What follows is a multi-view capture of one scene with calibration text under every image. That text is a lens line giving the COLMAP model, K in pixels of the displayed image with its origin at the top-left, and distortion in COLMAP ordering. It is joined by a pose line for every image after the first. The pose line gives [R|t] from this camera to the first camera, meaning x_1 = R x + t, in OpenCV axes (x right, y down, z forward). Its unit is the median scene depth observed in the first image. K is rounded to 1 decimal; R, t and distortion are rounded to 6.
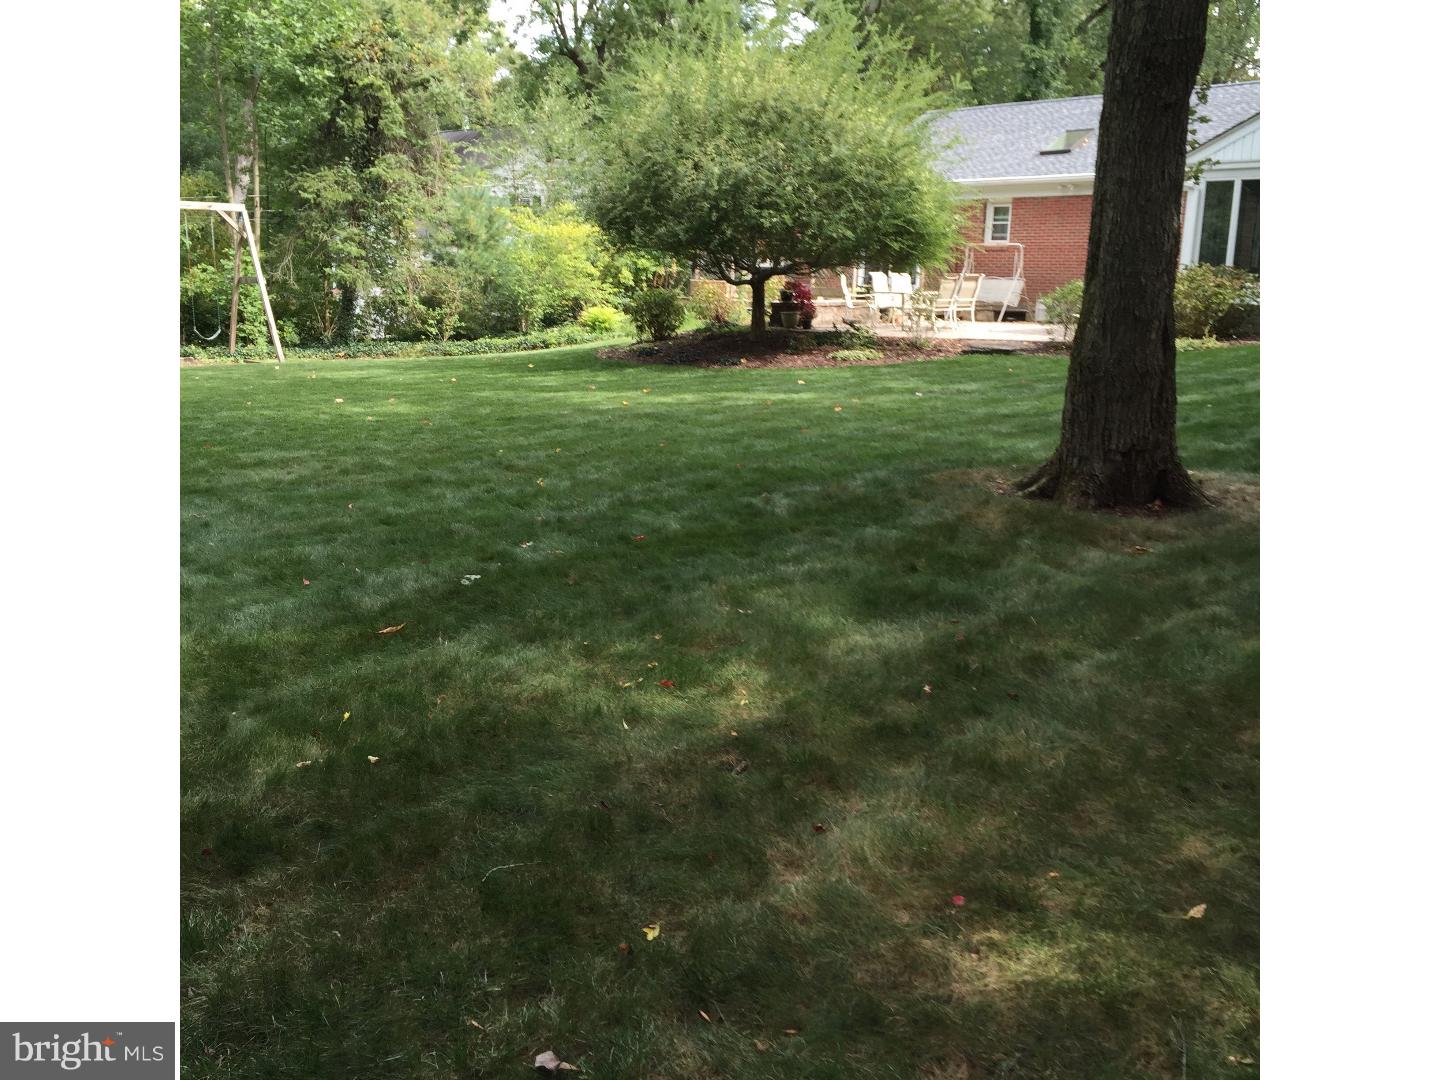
lens RADIAL K [[1190.3, 0, 697.3], [0, 1190.3, 520.8], [0, 0, 1]] dist [0.041949, -0.075542]
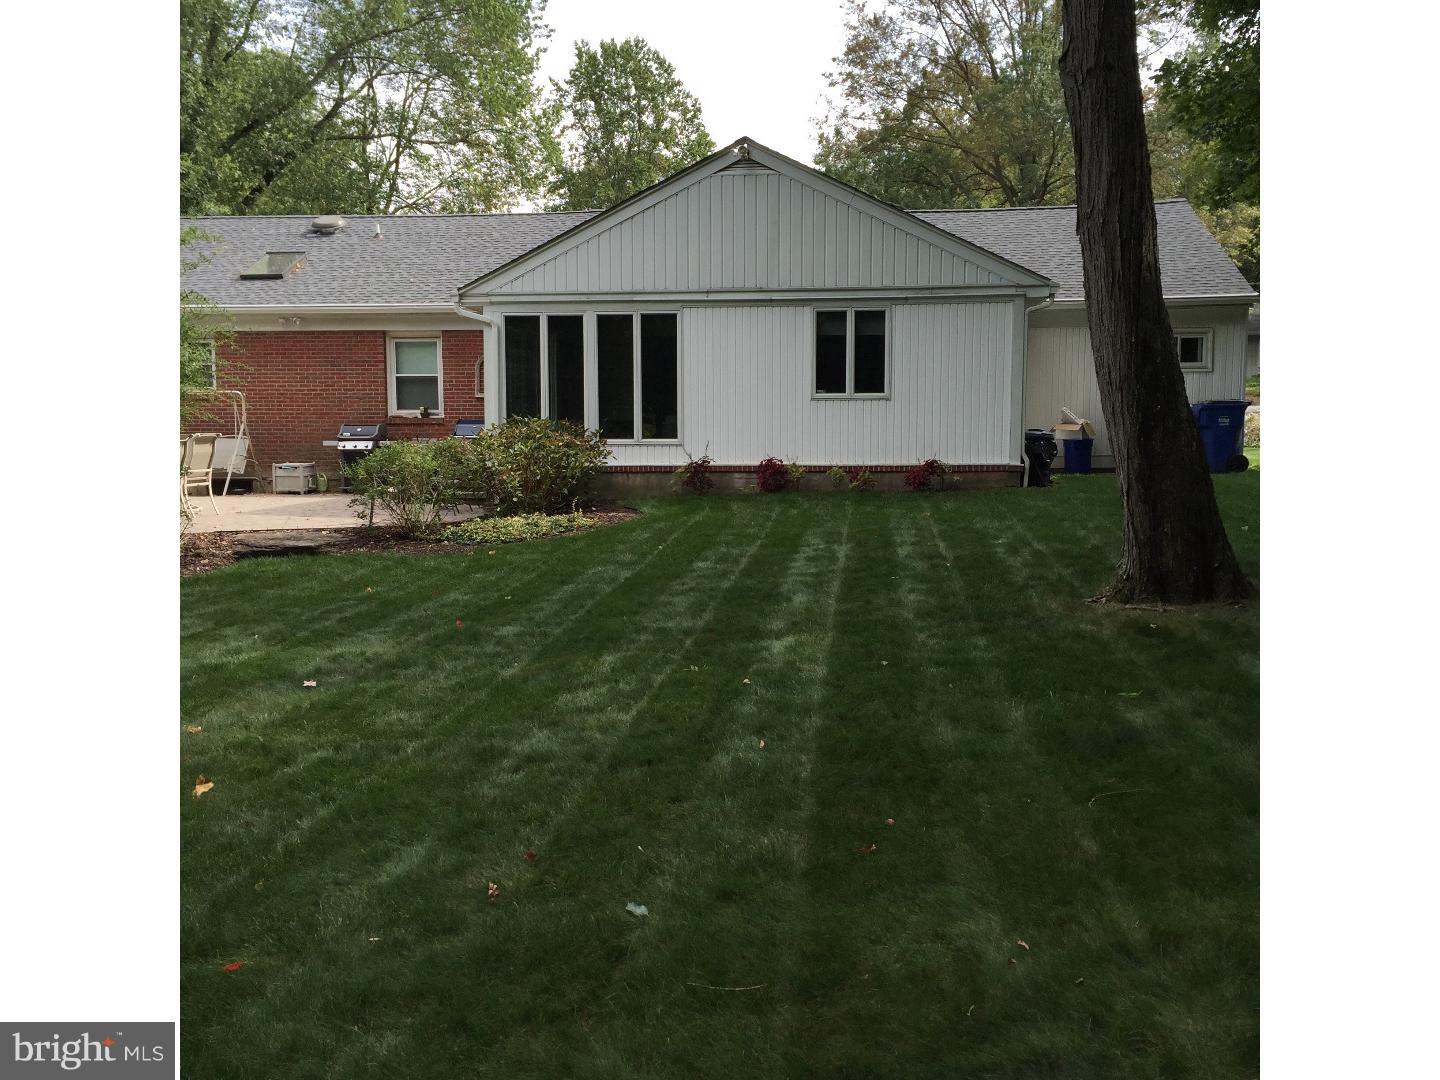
lens RADIAL K [[1190.3, 0, 731.1], [0, 1190.3, 537.6], [0, 0, 1]] dist [0.041949, -0.075542]
pose [[0.746037, -0.081688, 0.660875, -0.004747], [0.151364, 0.987271, -0.048838, -0.069060], [-0.648474, 0.136468, 0.748905, 0.298869]]
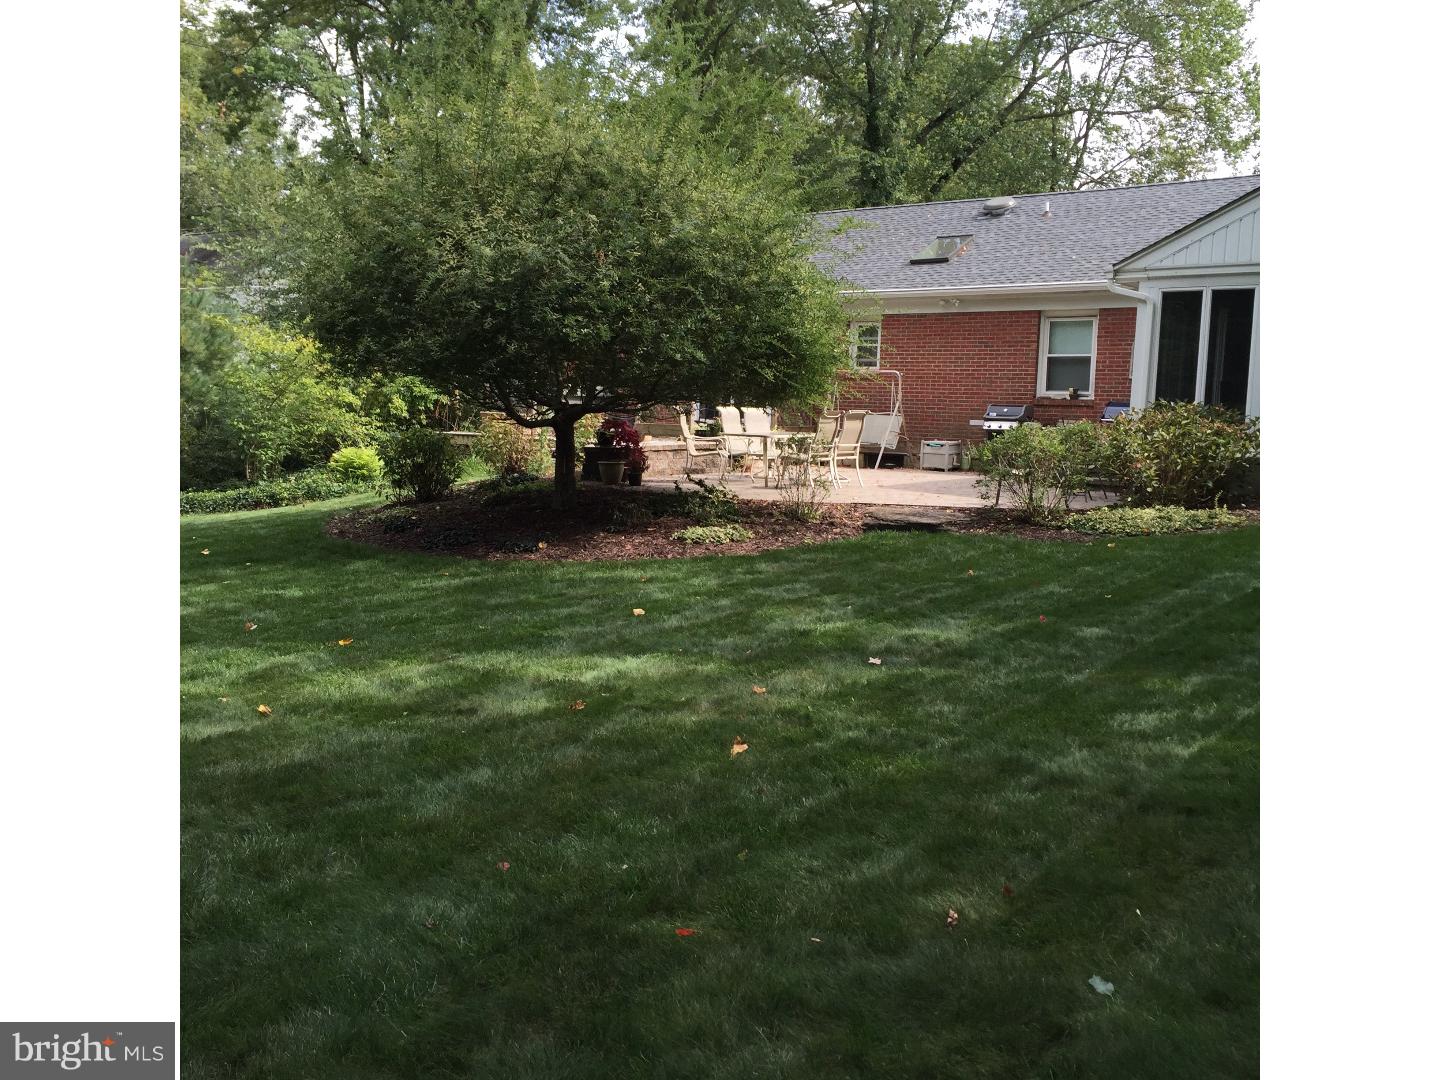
lens RADIAL K [[1190.3, 0, 714.4], [0, 1190.3, 543.1], [0, 0, 1]] dist [0.041949, -0.075542]
pose [[0.986026, -0.014950, 0.165917, 0.020481], [0.028395, 0.996474, -0.078958, -0.070633], [-0.164151, 0.082565, 0.982974, 0.301348]]
